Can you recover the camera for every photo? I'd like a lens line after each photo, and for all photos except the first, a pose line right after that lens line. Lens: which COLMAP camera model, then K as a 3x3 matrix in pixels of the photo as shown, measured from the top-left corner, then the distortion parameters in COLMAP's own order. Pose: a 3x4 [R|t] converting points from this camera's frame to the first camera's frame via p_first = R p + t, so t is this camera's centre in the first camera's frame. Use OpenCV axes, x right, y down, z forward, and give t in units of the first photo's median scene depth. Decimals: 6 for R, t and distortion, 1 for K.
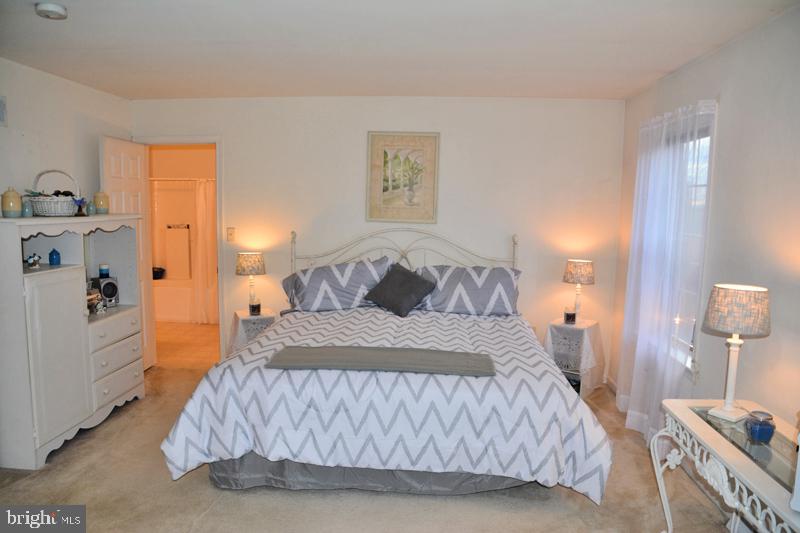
lens RADIAL K [[568.0, 0, 389.5], [0, 568.0, 279.5], [0, 0, 1]] dist [-0.123131, 0.074627]
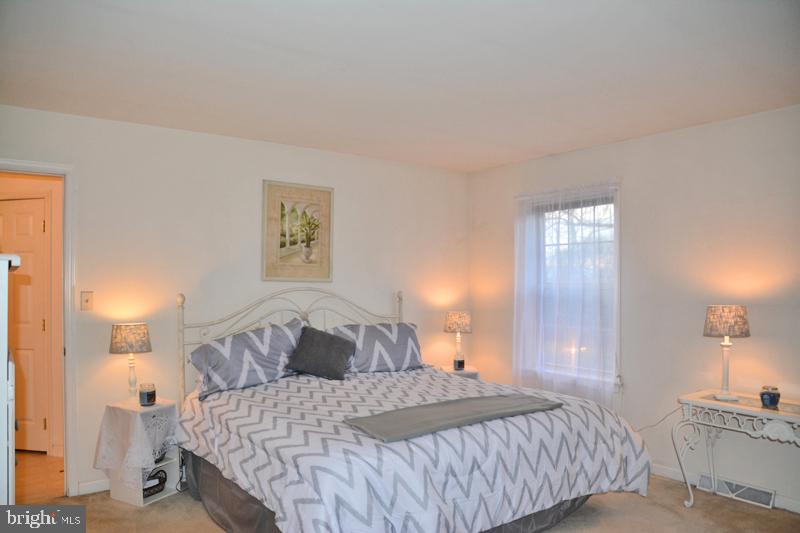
lens RADIAL K [[569.4, 0, 393.6], [0, 569.4, 285.4], [0, 0, 1]] dist [-0.133682, 0.098219]
pose [[0.763008, -0.014585, 0.646224, -0.468909], [0.096402, 0.991132, -0.091453, 0.004119], [-0.639160, 0.132077, 0.757648, 0.219031]]
